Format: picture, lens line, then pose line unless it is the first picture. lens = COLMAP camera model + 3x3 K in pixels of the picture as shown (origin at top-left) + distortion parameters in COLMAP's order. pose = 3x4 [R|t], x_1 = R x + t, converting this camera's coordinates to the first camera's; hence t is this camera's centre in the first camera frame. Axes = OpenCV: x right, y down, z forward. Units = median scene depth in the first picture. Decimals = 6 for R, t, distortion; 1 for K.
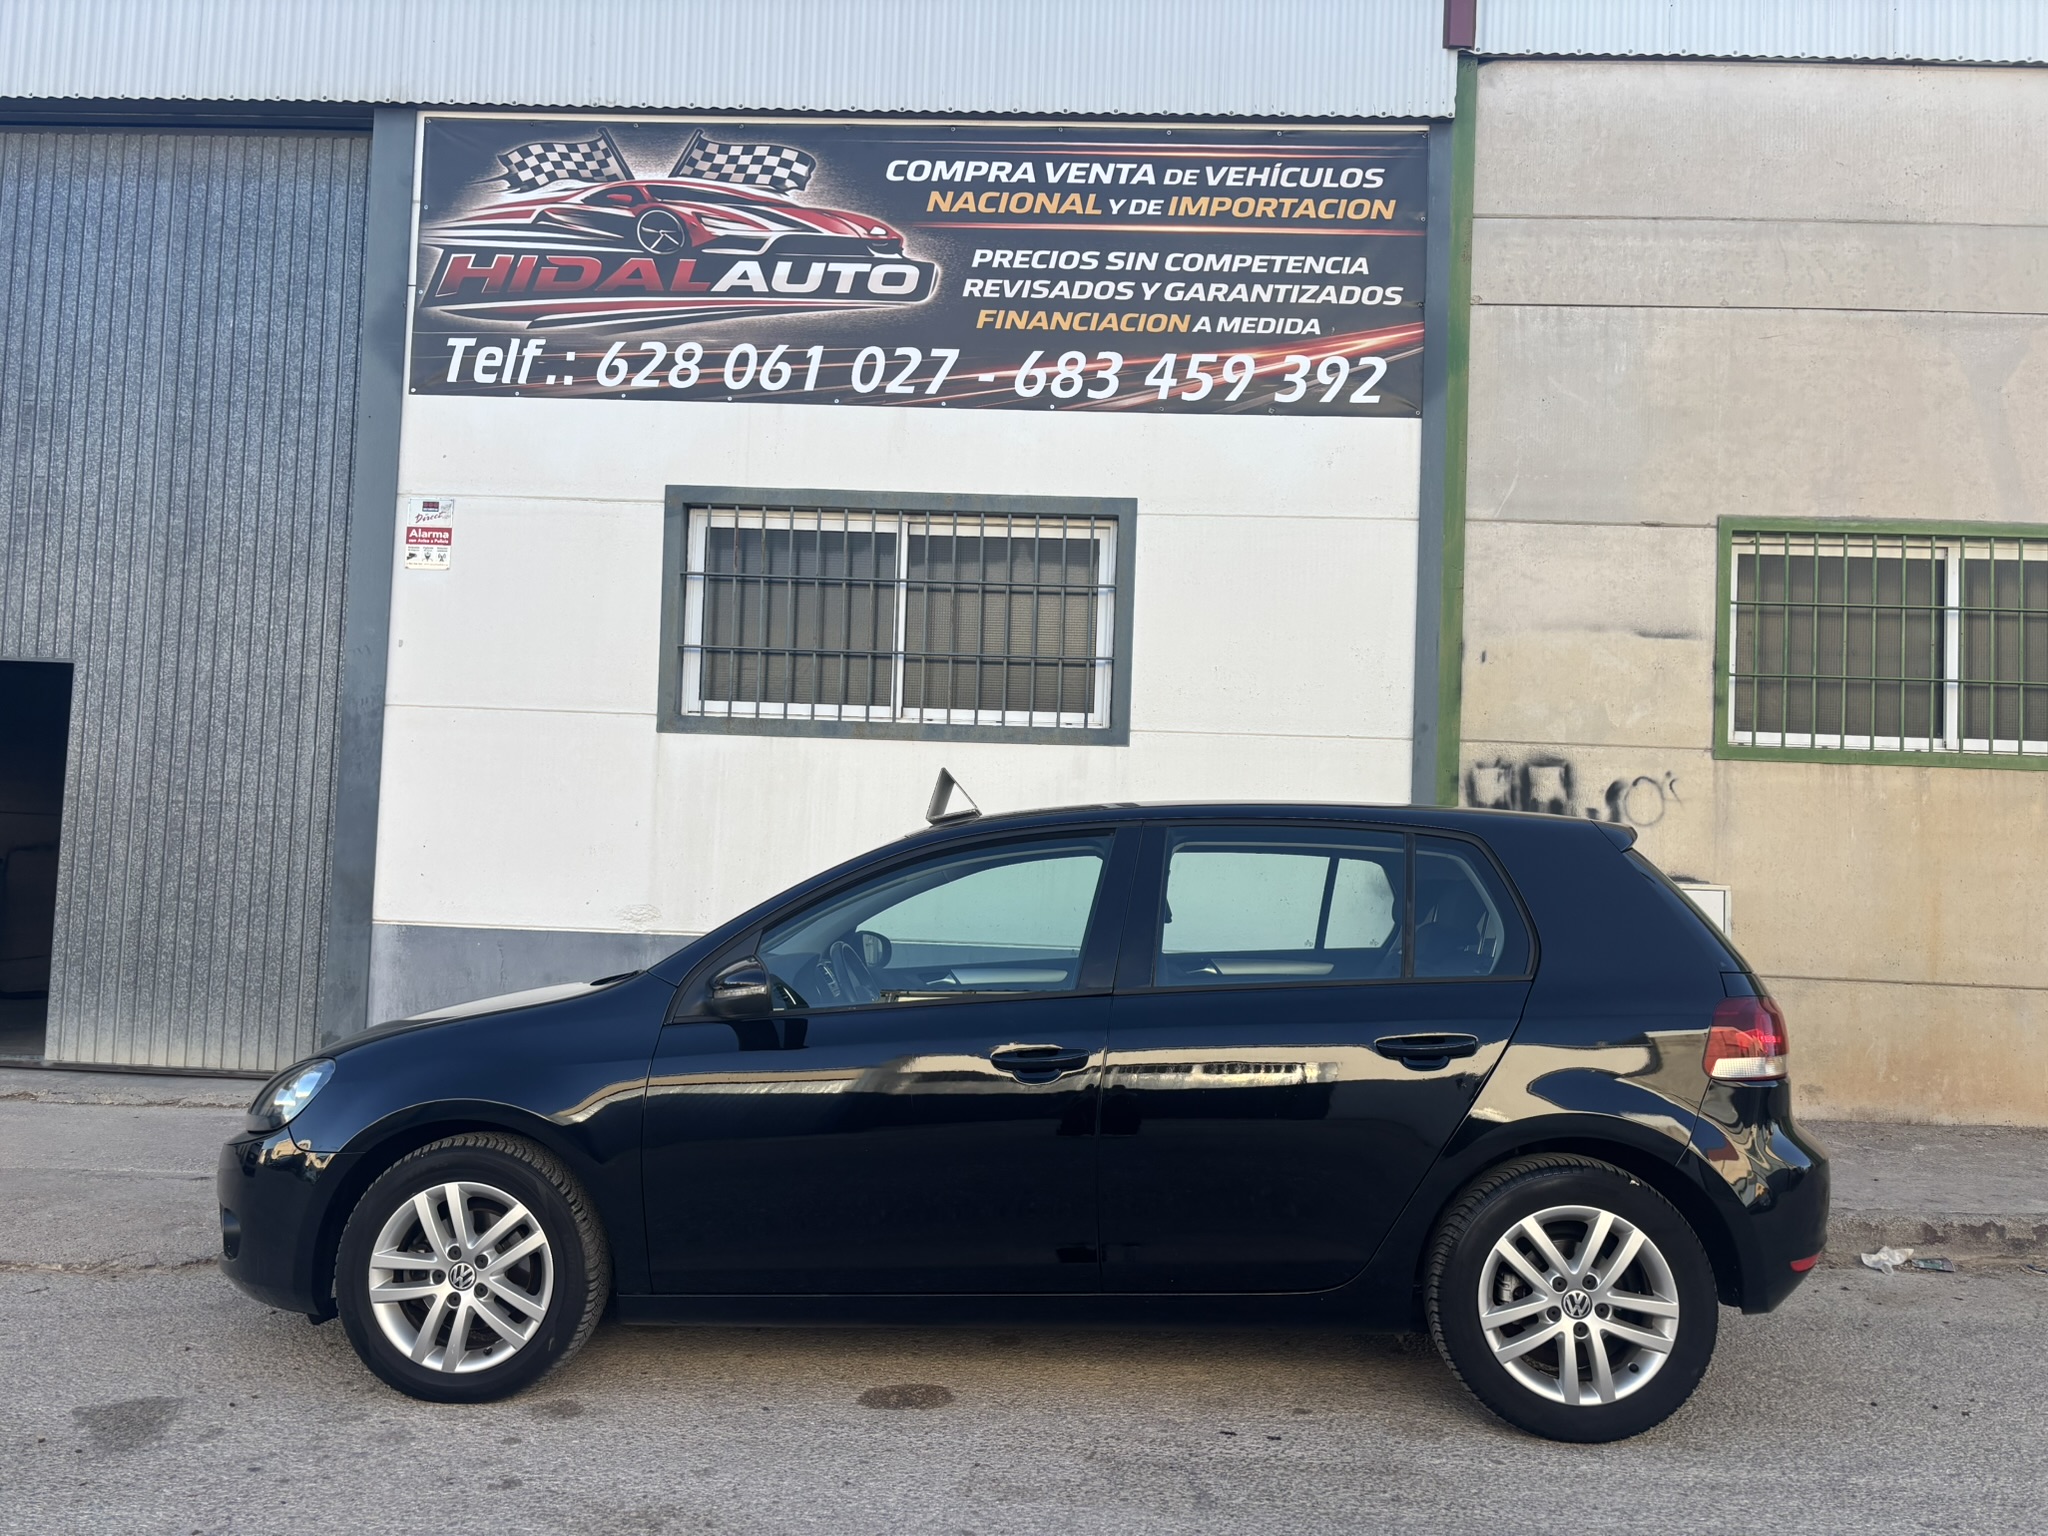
lens RADIAL K [[1554.7, 0, 1015.4], [0, 1554.7, 774.0], [0, 0, 1]] dist [0.045512, -0.047260]
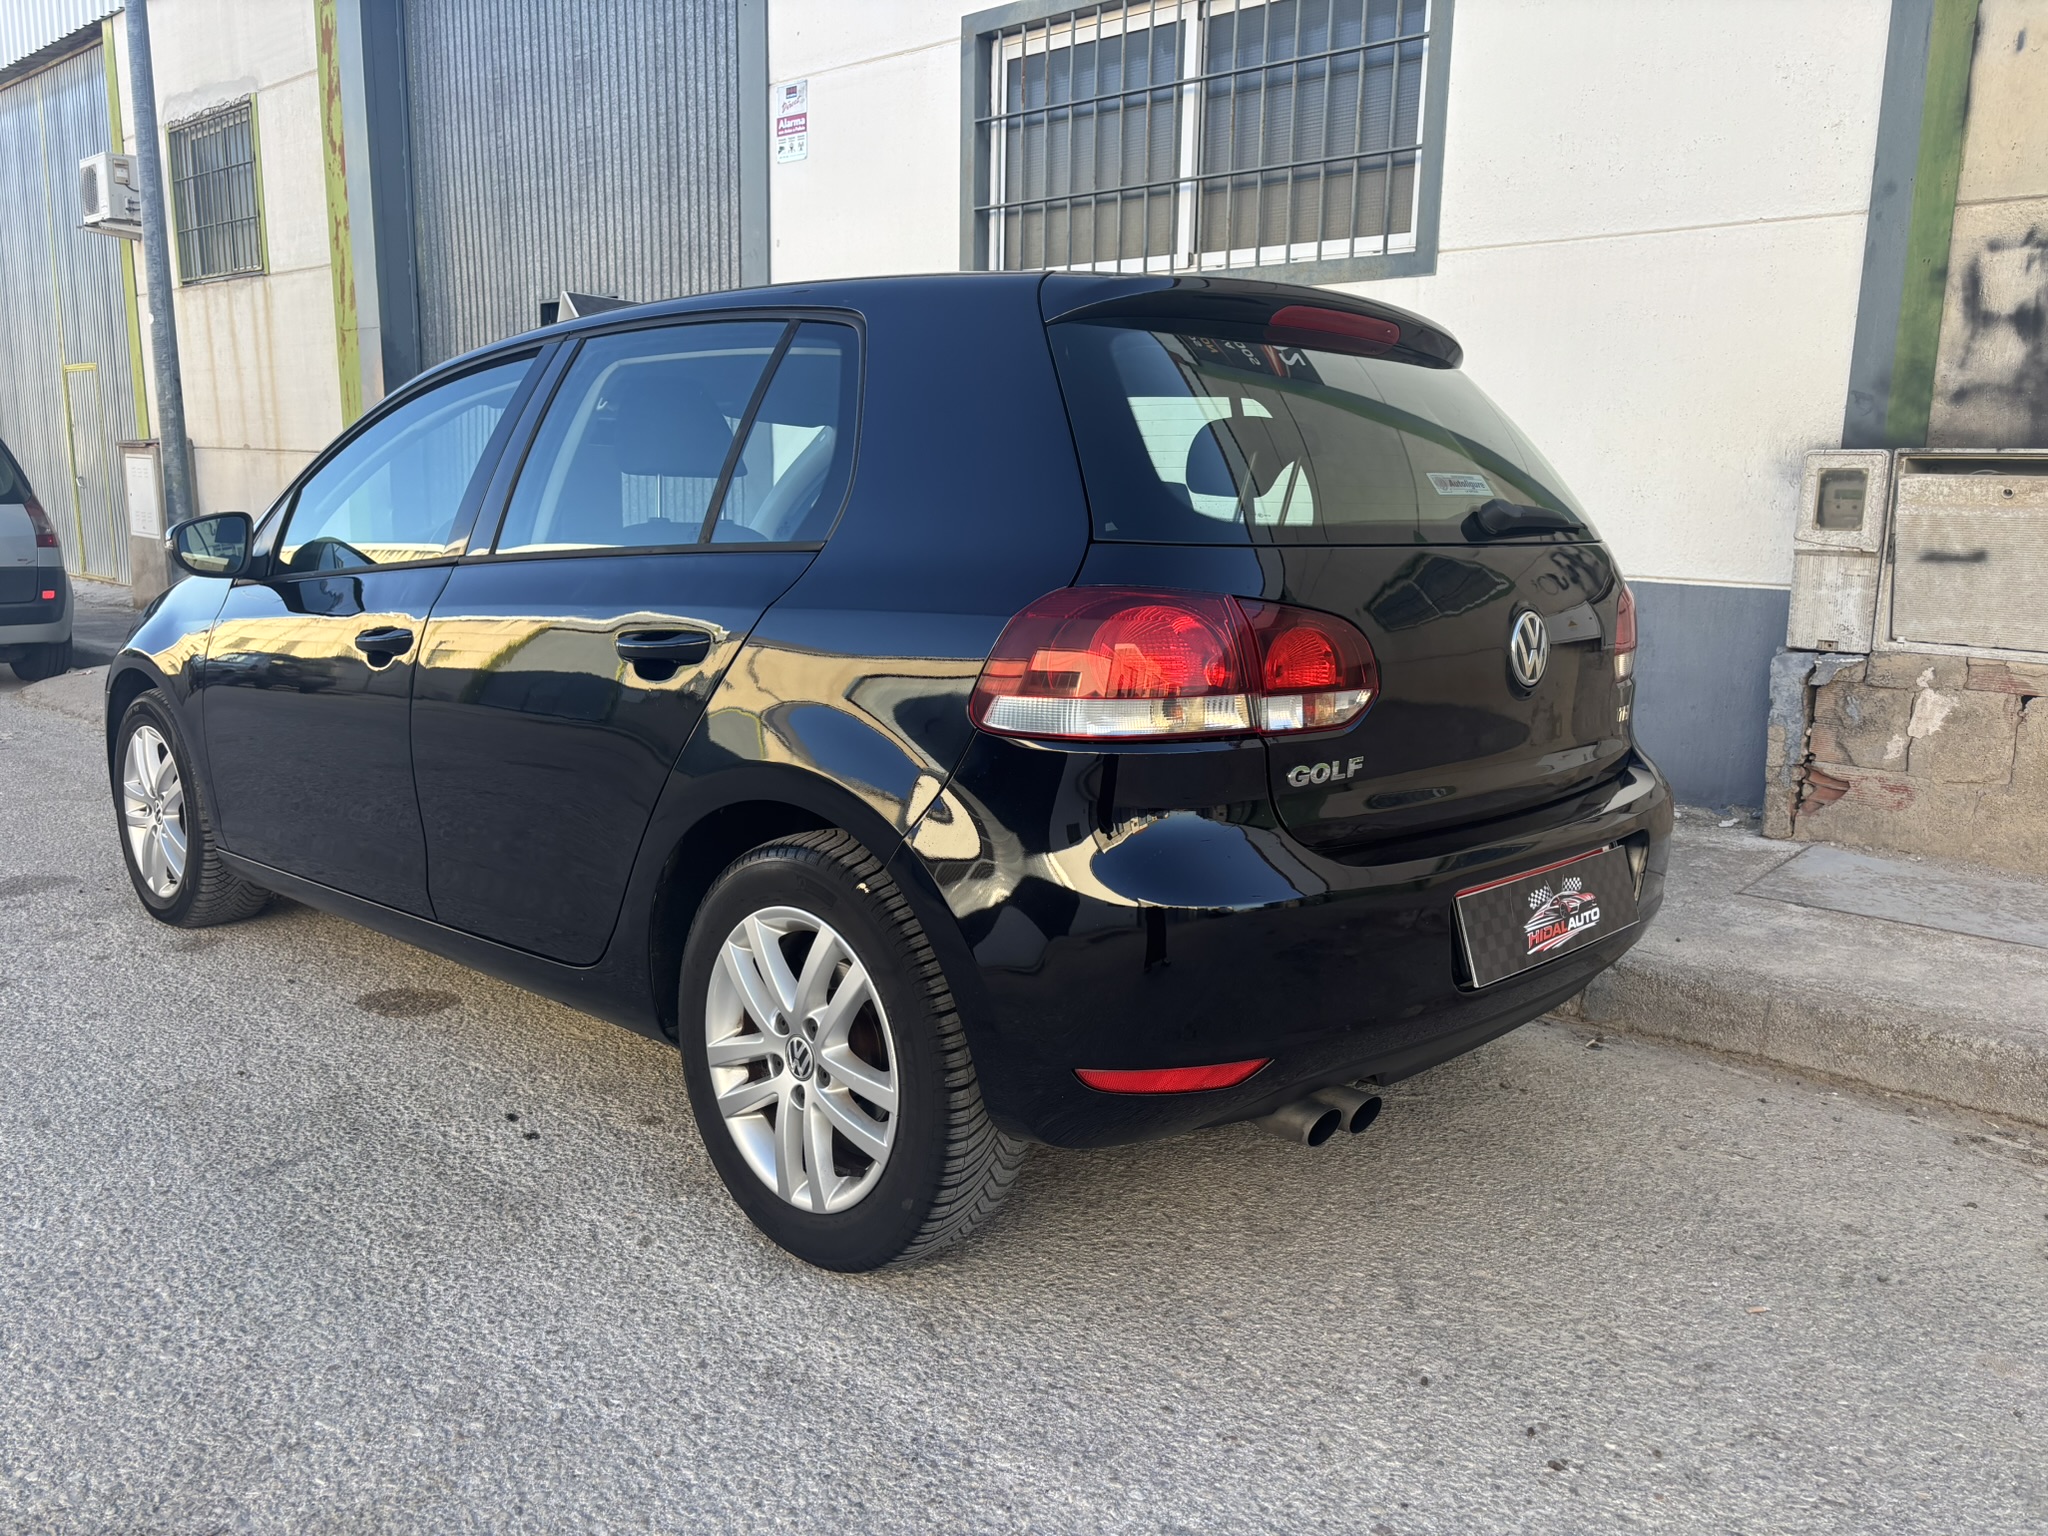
lens RADIAL K [[1554.7, 0, 1020.6], [0, 1554.7, 760.8], [0, 0, 1]] dist [0.045512, -0.047260]
pose [[0.760657, 0.098025, -0.641710, 0.406093], [0.040222, 0.979517, 0.197304, 0.050377], [0.647906, -0.175892, 0.741134, 0.305489]]
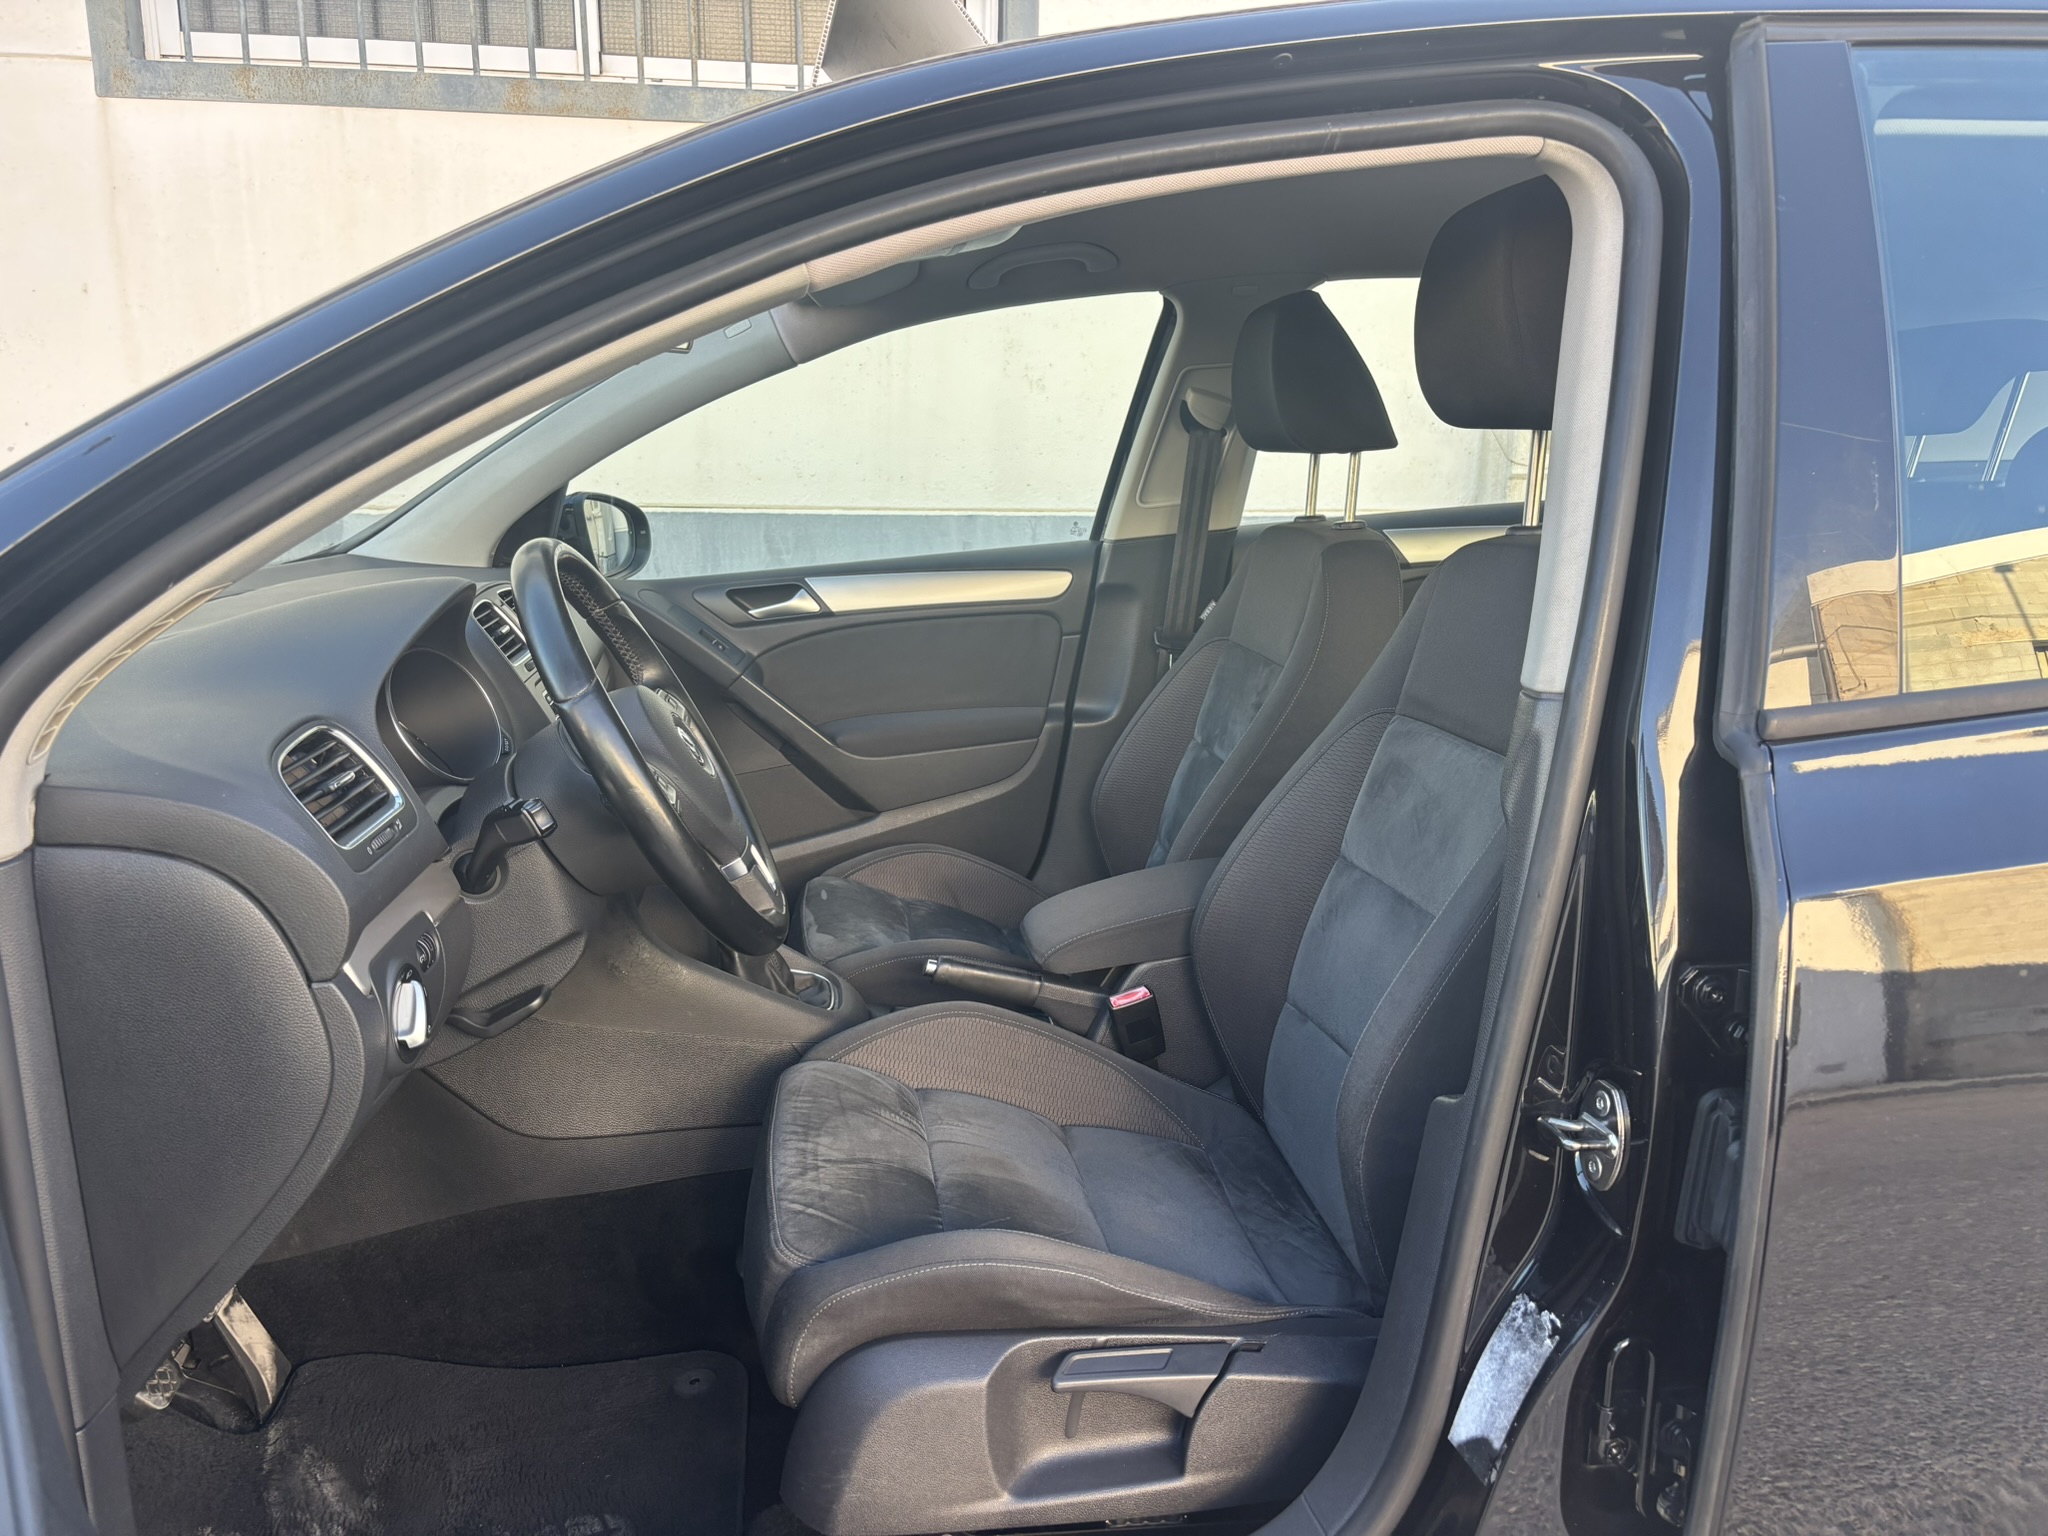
lens RADIAL K [[1554.7, 0, 1012.4], [0, 1554.7, 775.7], [0, 0, 1]] dist [0.045512, -0.047260]
pose [[0.981267, -0.063934, 0.181734, -0.048348], [0.008872, 0.957324, 0.288882, 0.039094], [-0.192448, -0.281858, 0.939957, 0.411886]]
